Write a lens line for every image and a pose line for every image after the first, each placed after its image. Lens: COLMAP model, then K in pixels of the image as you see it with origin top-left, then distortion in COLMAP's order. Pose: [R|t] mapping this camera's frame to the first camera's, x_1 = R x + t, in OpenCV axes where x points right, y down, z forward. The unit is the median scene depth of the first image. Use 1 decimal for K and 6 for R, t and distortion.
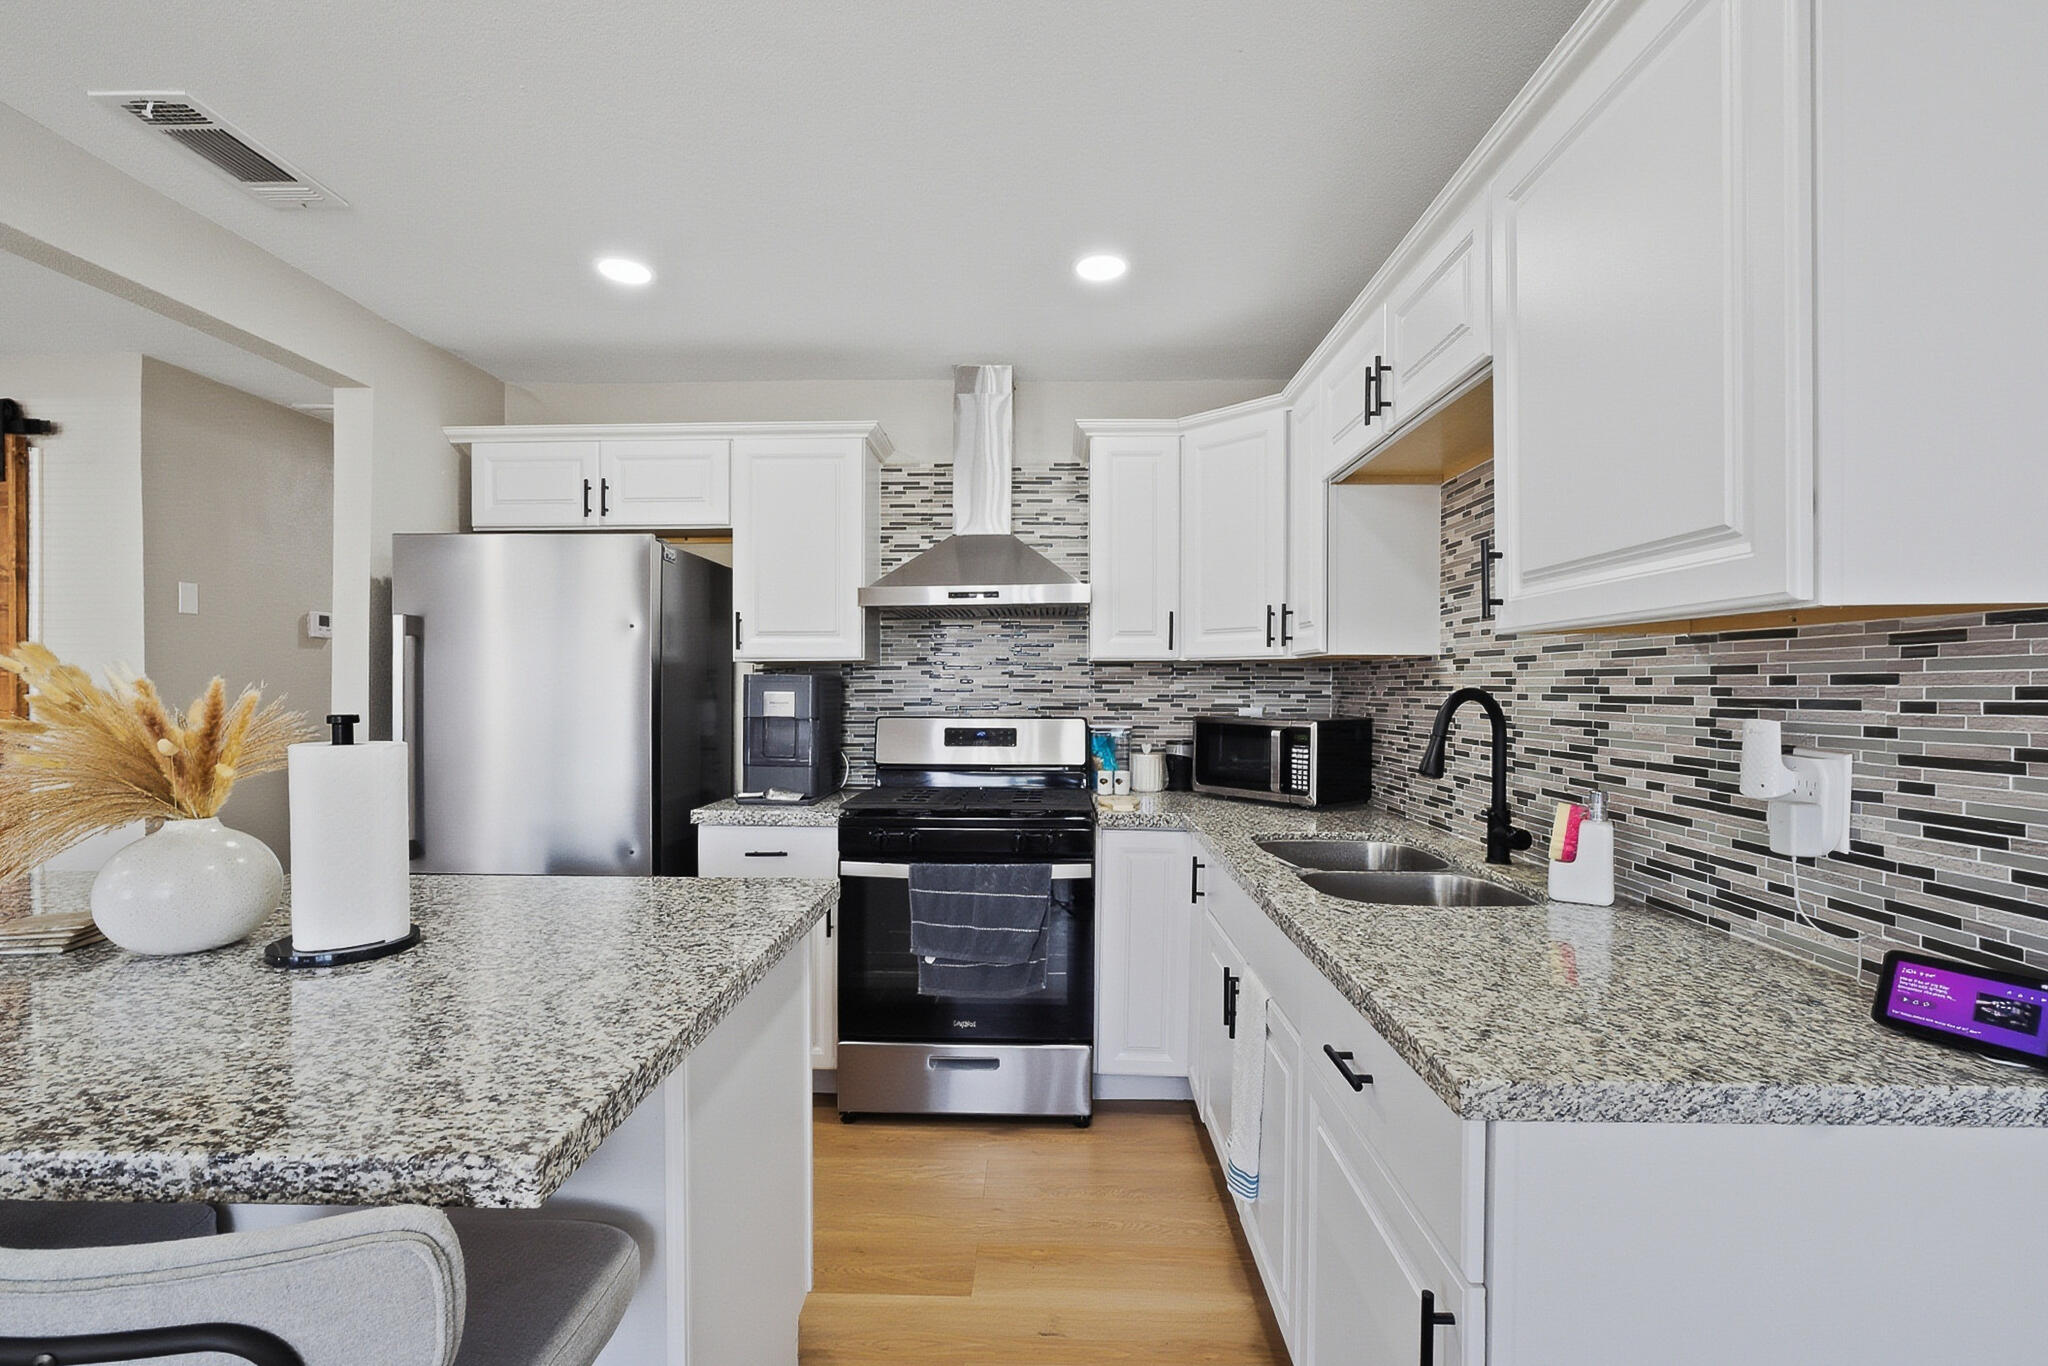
lens RADIAL K [[892.4, 0, 1027.4], [0, 892.4, 695.3], [0, 0, 1]] dist [-0.014093, 0.005580]
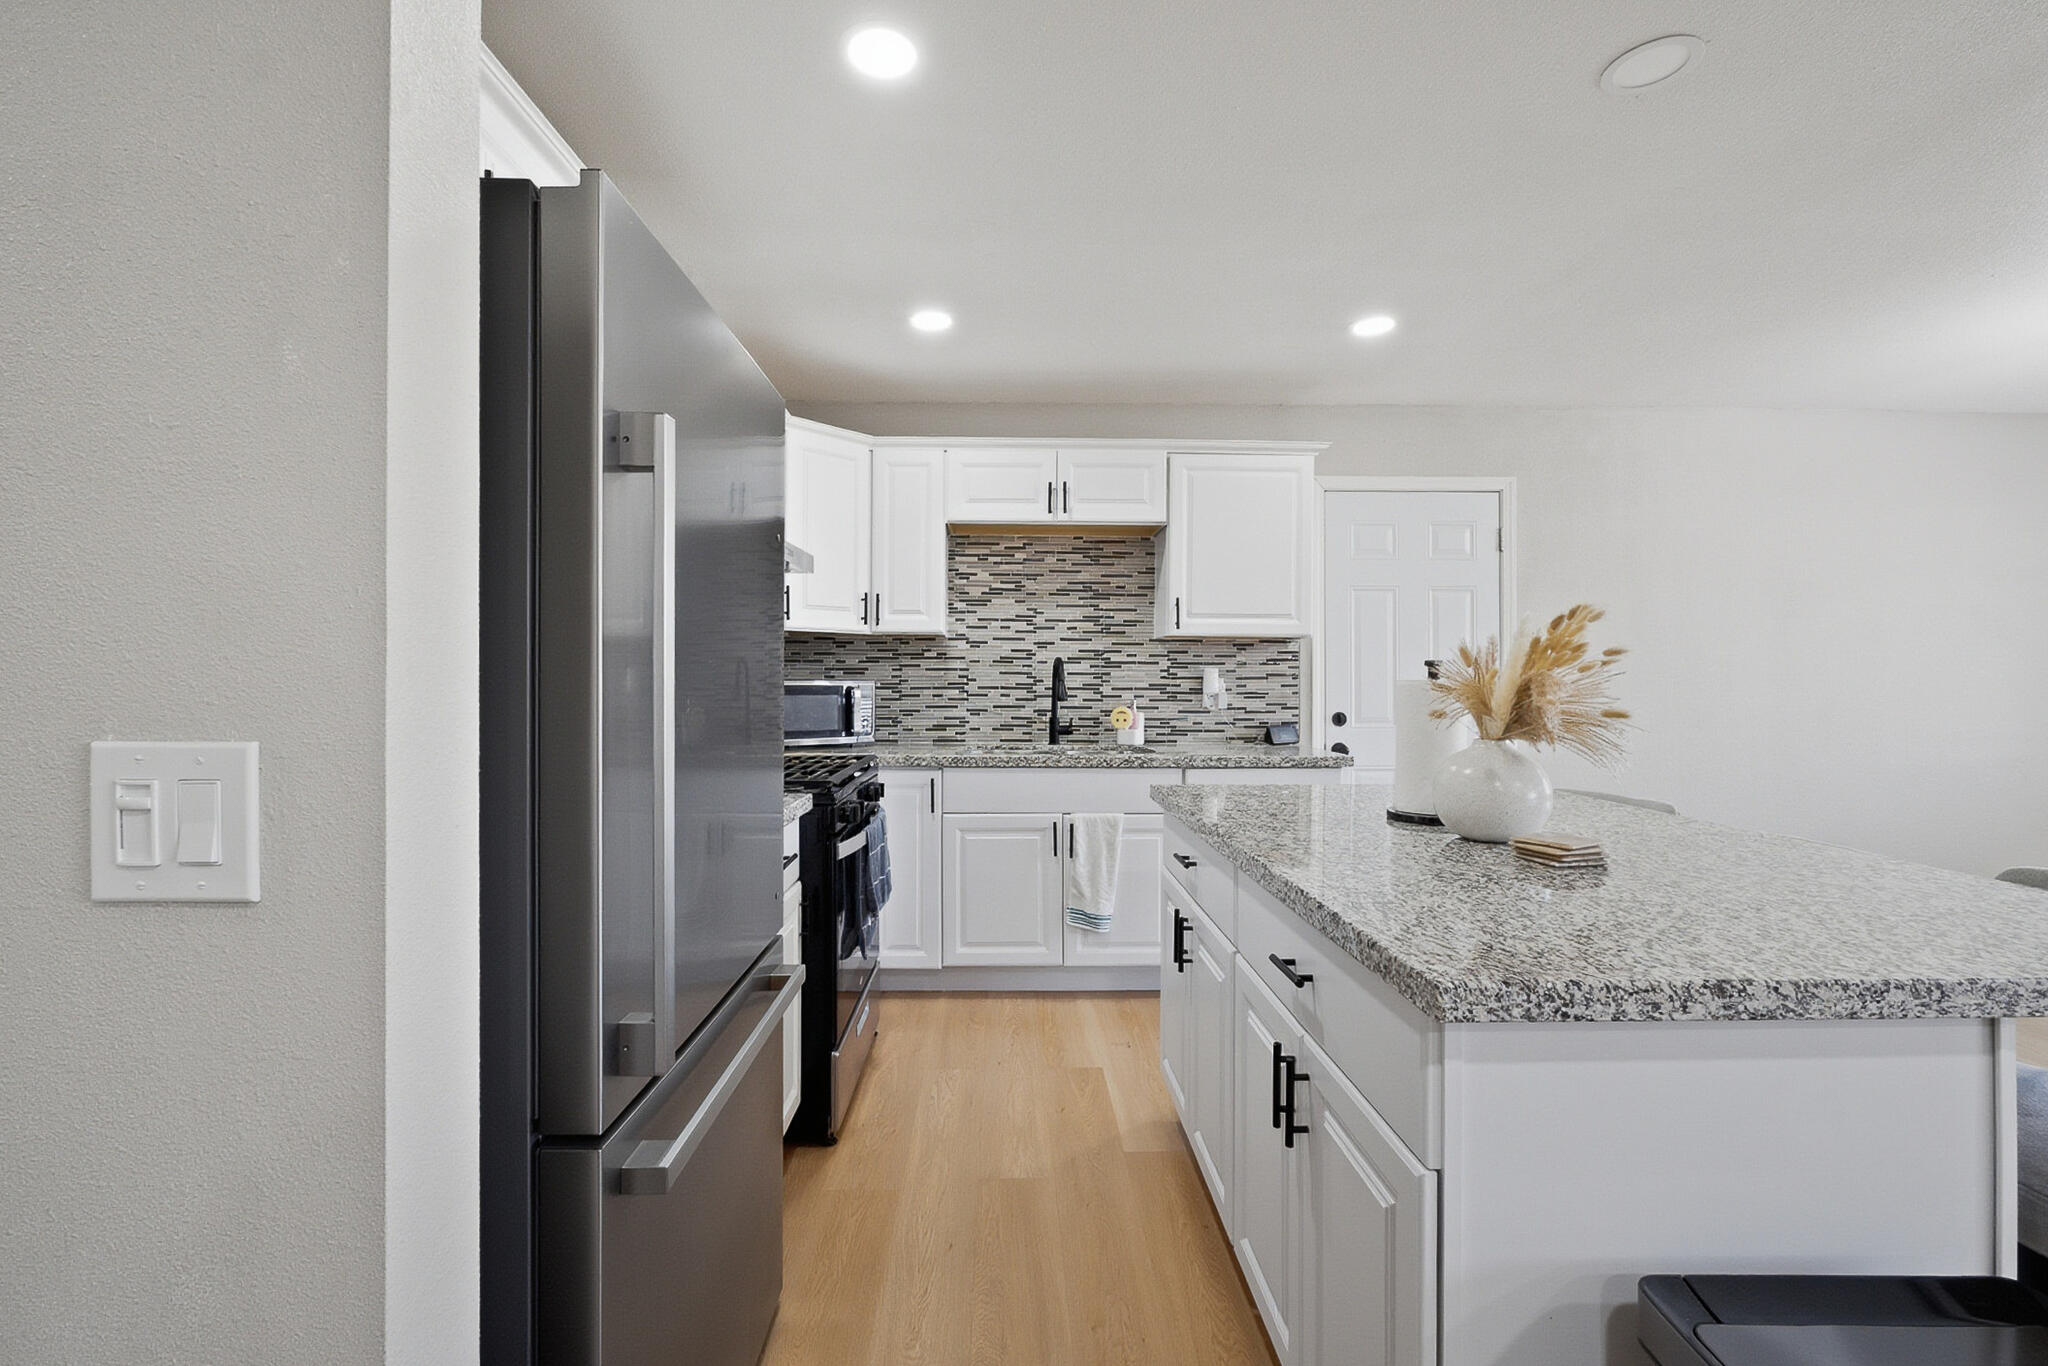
lens RADIAL K [[892.4, 0, 1018.6], [0, 892.4, 682.7], [0, 0, 1]] dist [-0.014093, 0.005580]
pose [[-0.049039, -0.008382, 0.998762, -1.071694], [0.005591, 0.999947, 0.008667, 0.022109], [-0.998781, 0.006009, -0.048990, 0.850815]]
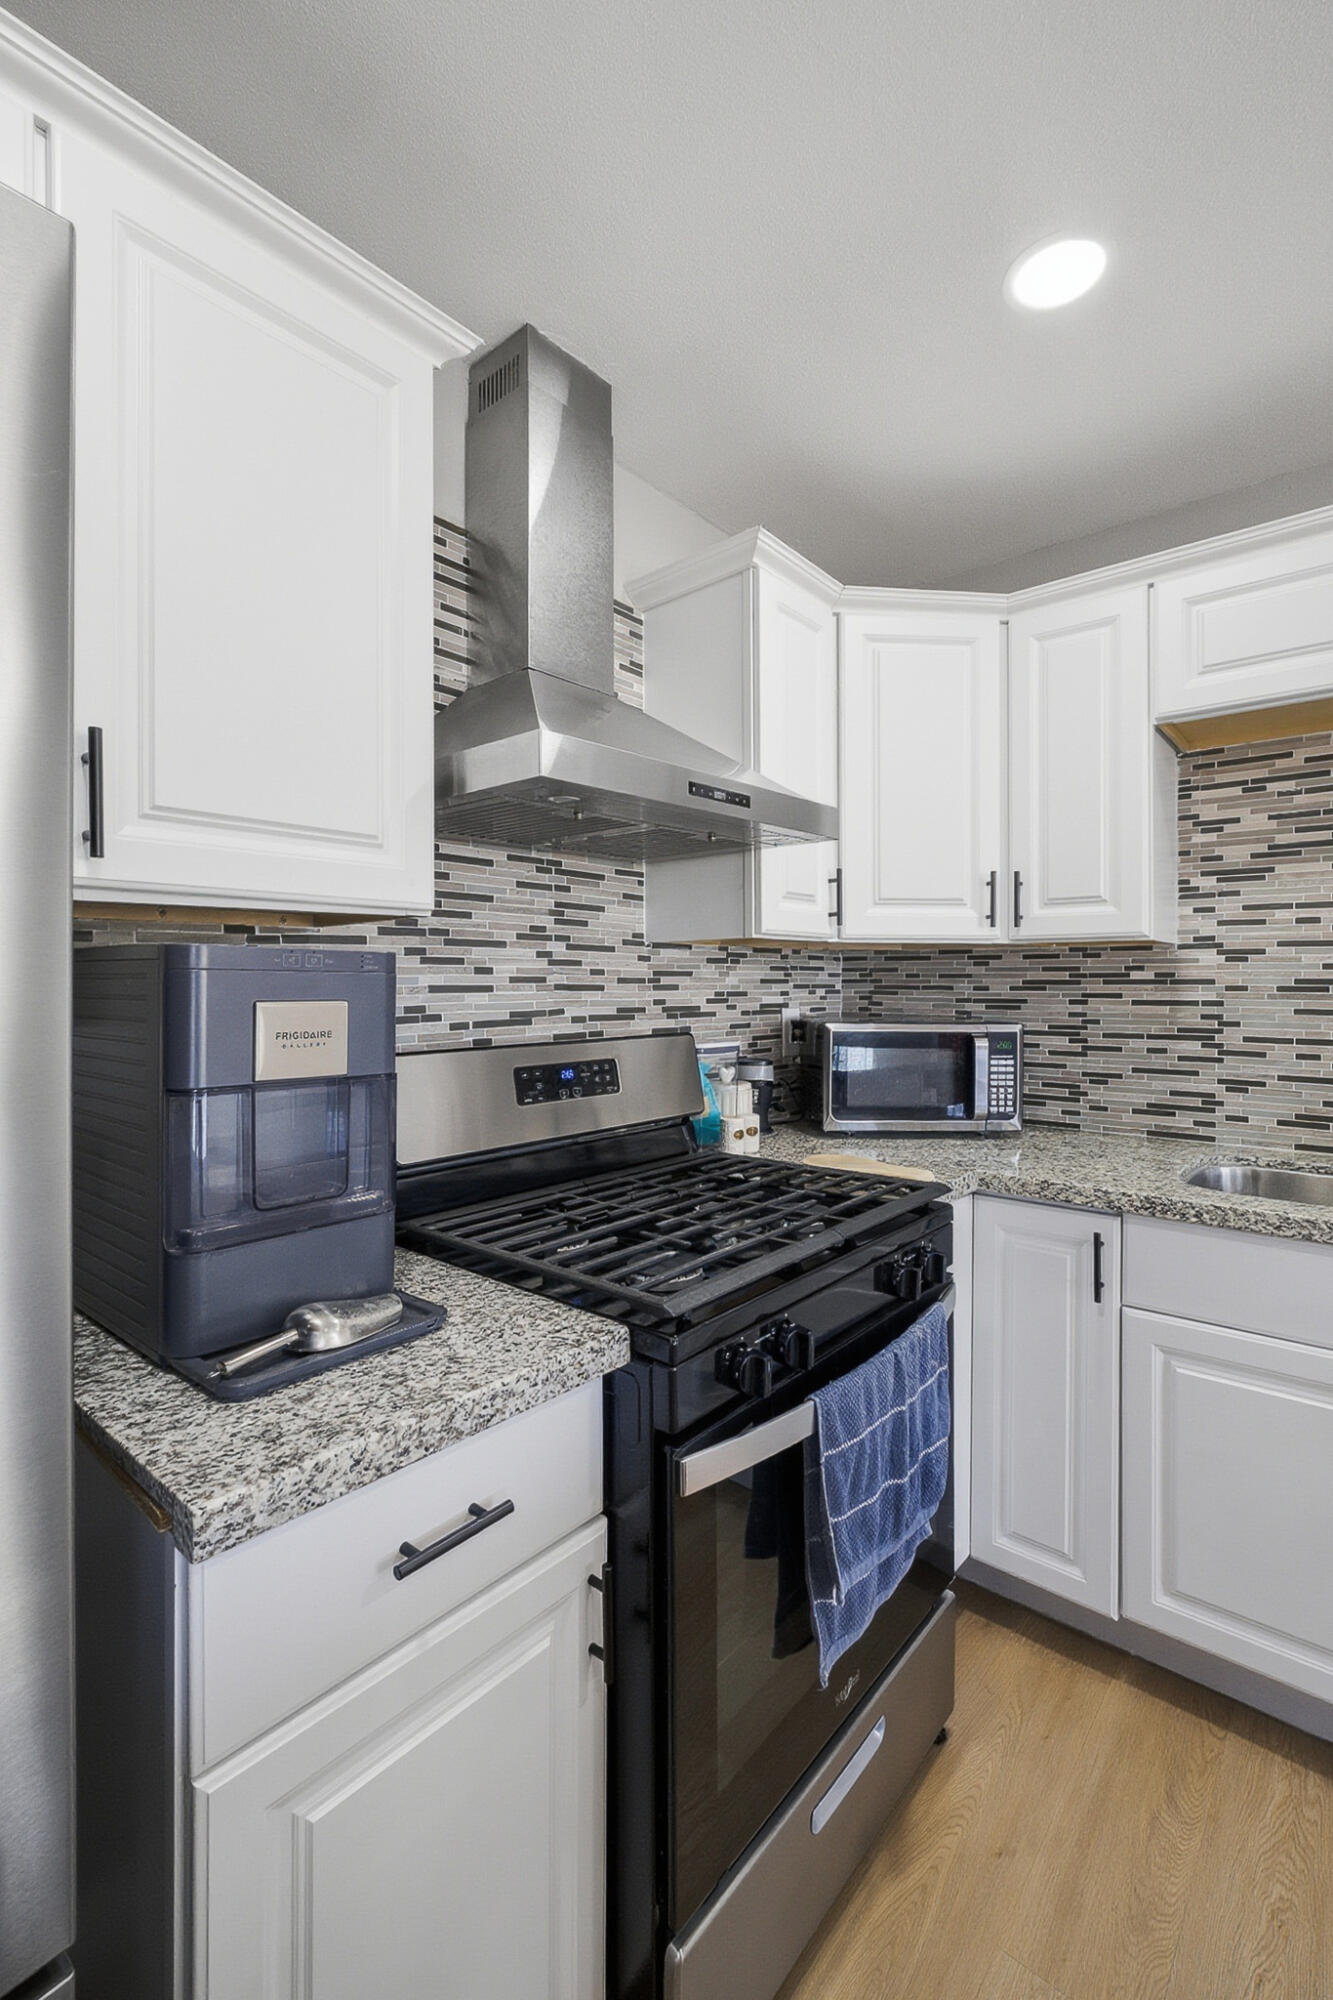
lens RADIAL K [[871.5, 0, 664.4], [0, 871.5, 980.7], [0, 0, 1]] dist [-0.014093, 0.005580]
pose [[0.627872, -0.004384, 0.778304, -0.478315], [0.008500, 0.999963, -0.001225, -0.010802], [-0.778270, 0.007385, 0.627886, 0.765225]]
